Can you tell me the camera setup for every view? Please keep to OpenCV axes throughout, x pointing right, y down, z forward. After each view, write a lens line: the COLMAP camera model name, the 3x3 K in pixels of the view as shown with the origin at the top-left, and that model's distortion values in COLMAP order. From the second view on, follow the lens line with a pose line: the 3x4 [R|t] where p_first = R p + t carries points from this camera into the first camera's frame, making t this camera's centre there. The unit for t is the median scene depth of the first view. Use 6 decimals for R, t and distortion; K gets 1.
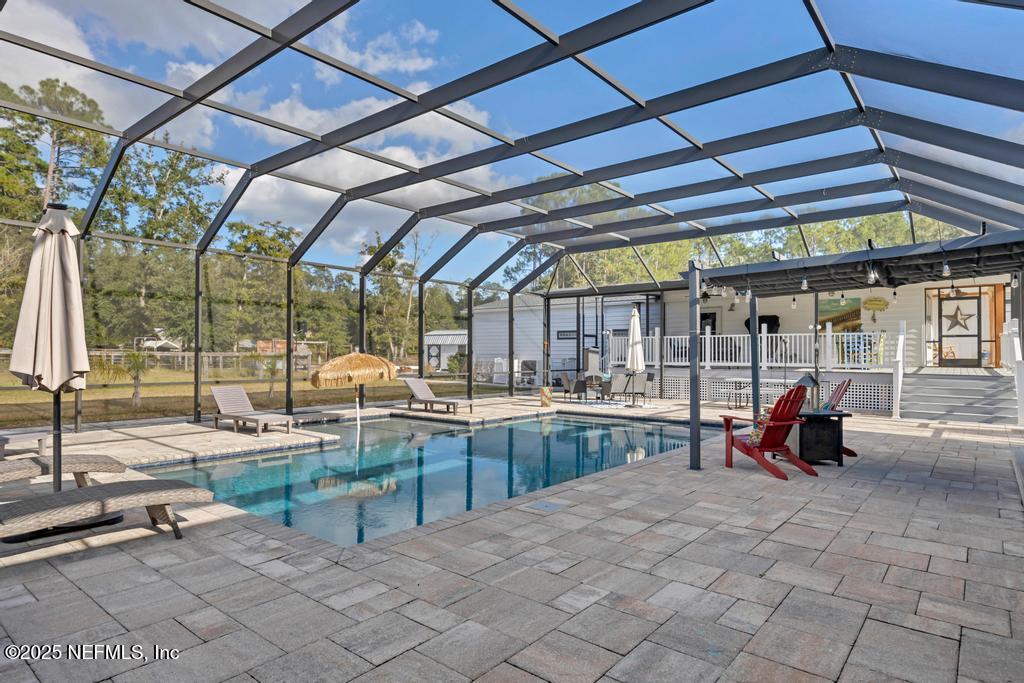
lens RADIAL K [[572.1, 0, 513.5], [0, 572.1, 347.4], [0, 0, 1]] dist [0.031425, 0.000631]
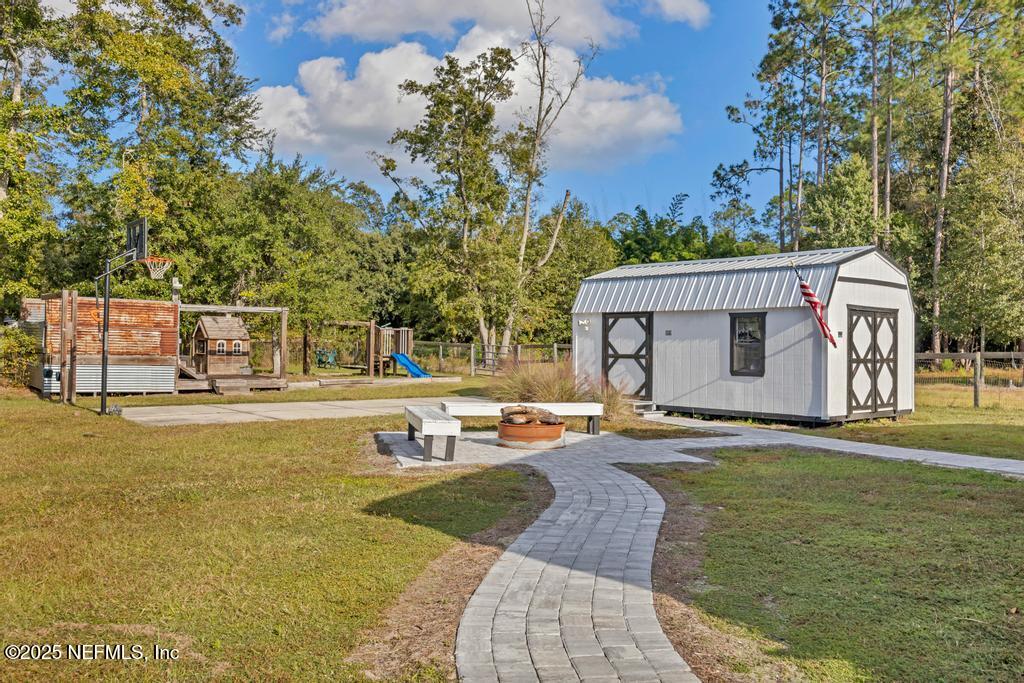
lens RADIAL K [[887.6, 0, 511.9], [0, 887.6, 341.1], [0, 0, 1]] dist [-0.000407, -0.000007]
pose [[0.983132, 0.004302, -0.182846, -0.076266], [-0.003224, 0.999976, 0.006192, 0.004060], [0.182869, -0.005498, 0.983122, 0.382561]]
